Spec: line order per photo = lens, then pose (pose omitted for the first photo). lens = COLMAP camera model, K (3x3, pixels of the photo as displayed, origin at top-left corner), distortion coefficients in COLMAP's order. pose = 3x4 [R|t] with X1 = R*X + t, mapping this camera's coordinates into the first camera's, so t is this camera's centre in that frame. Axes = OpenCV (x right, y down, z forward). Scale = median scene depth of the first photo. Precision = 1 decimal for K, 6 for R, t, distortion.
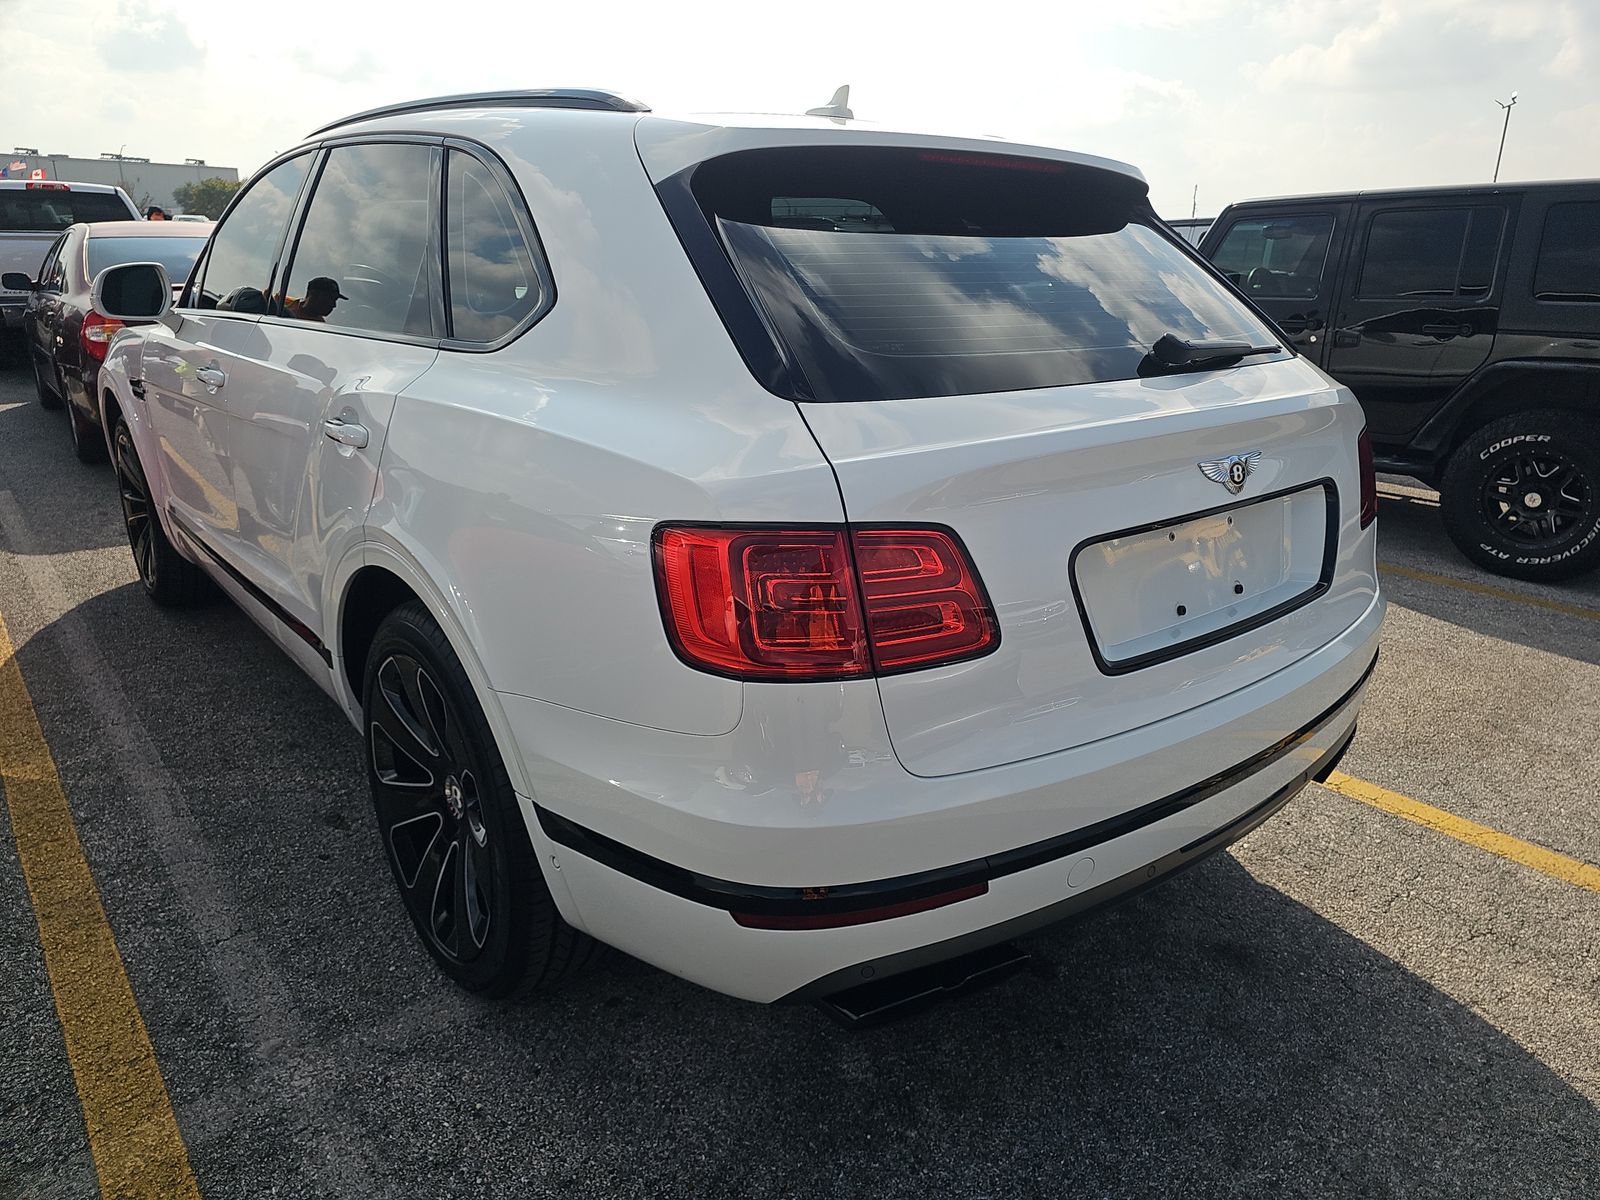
lens RADIAL K [[1095.1, 0, 811.4], [0, 1095.1, 601.5], [0, 0, 1]] dist [0.048435, -0.048347]
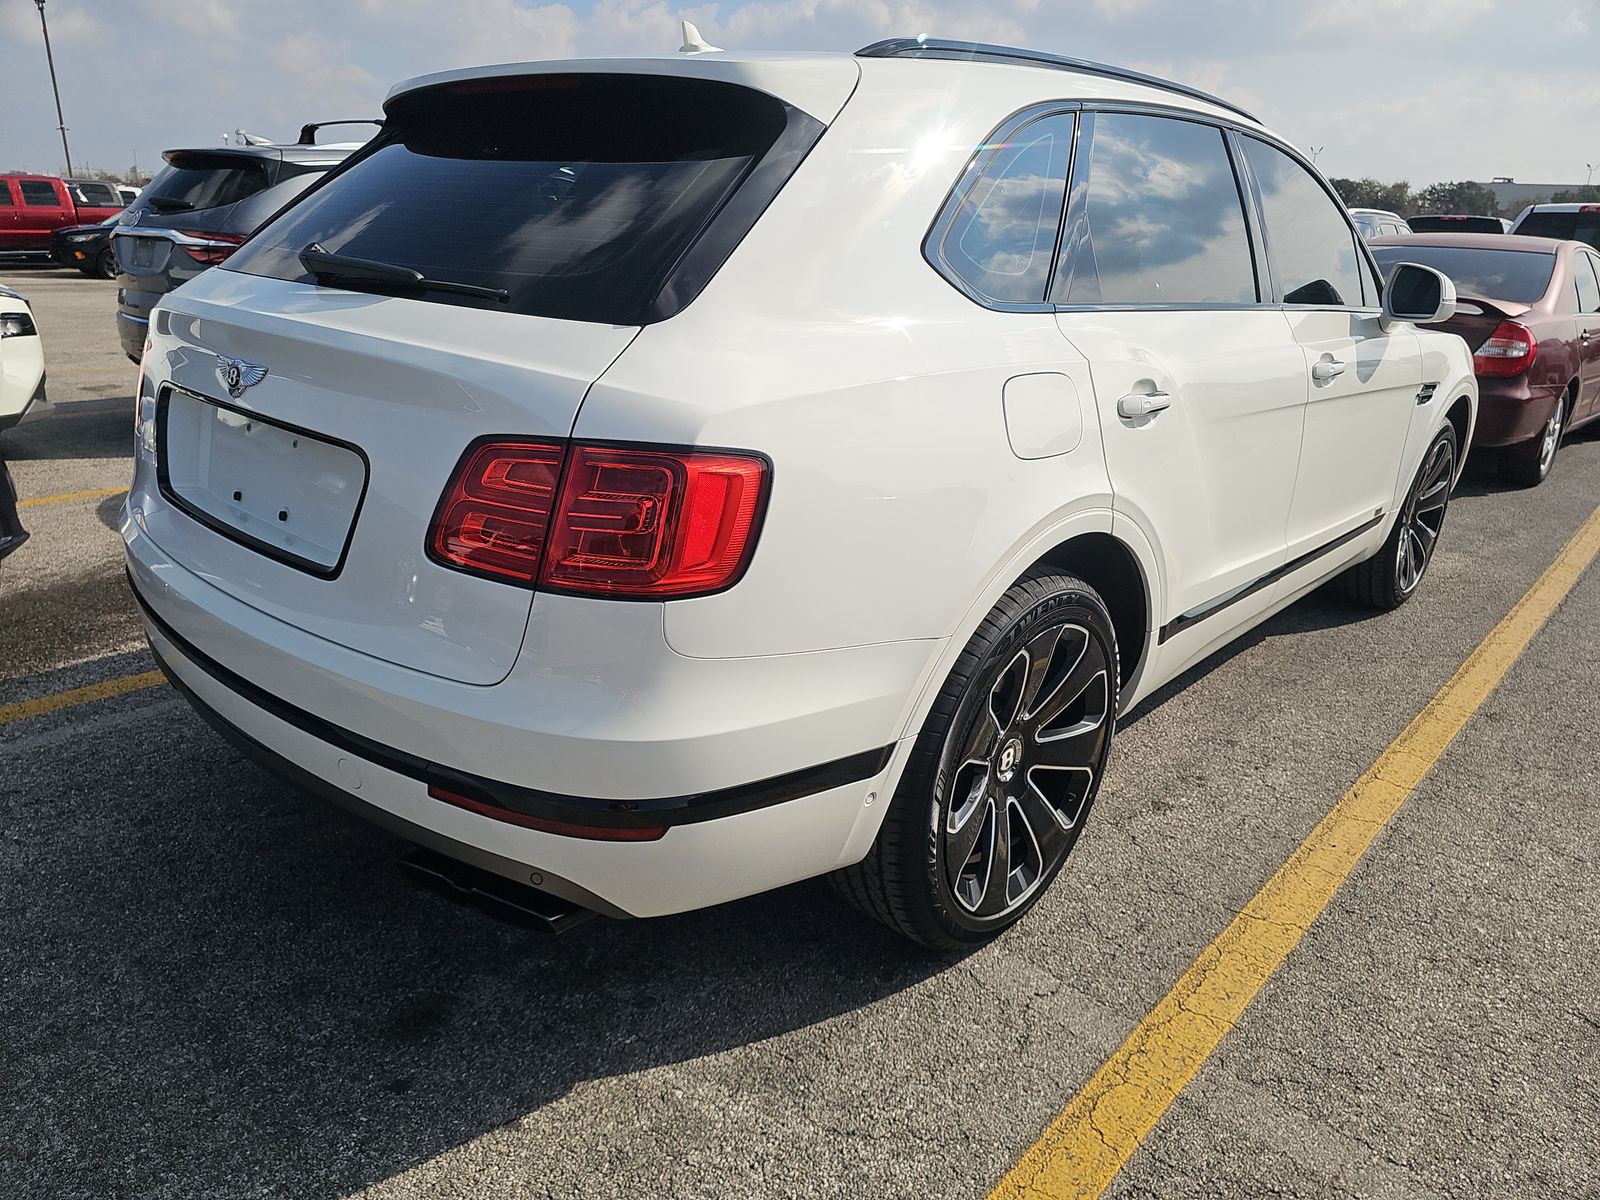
lens RADIAL K [[1145.0, 0, 796.5], [0, 1145.0, 574.9], [0, 0, 1]] dist [0.009065, 0.002290]
pose [[0.098722, 0.287734, -0.952609, 1.286579], [-0.364977, 0.901043, 0.234335, -0.321288], [0.925768, 0.324546, 0.193969, 1.124922]]
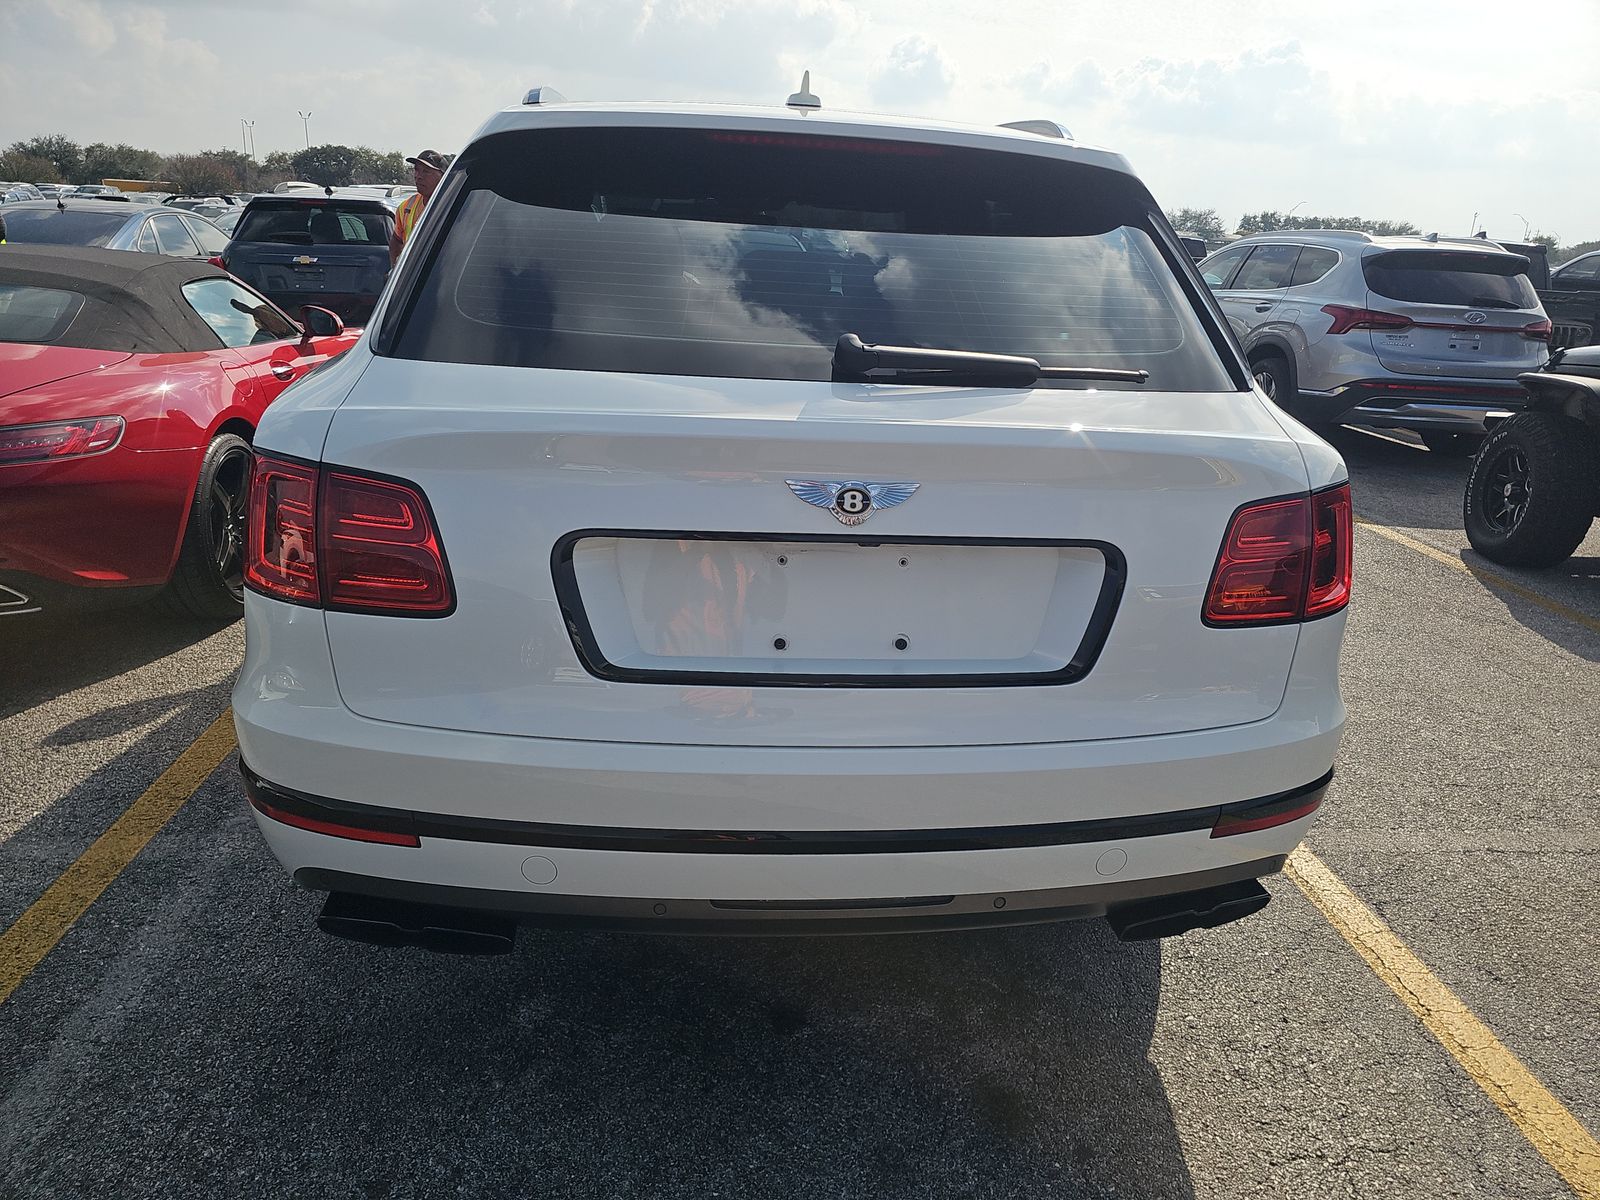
lens RADIAL K [[1095.1, 0, 811.4], [0, 1095.1, 601.5], [0, 0, 1]] dist [0.048435, -0.048347]
pose [[0.809476, 0.200903, -0.551713, 0.735467], [-0.209037, 0.976682, 0.048952, -0.065291], [0.548682, 0.075703, 0.832596, 0.242306]]
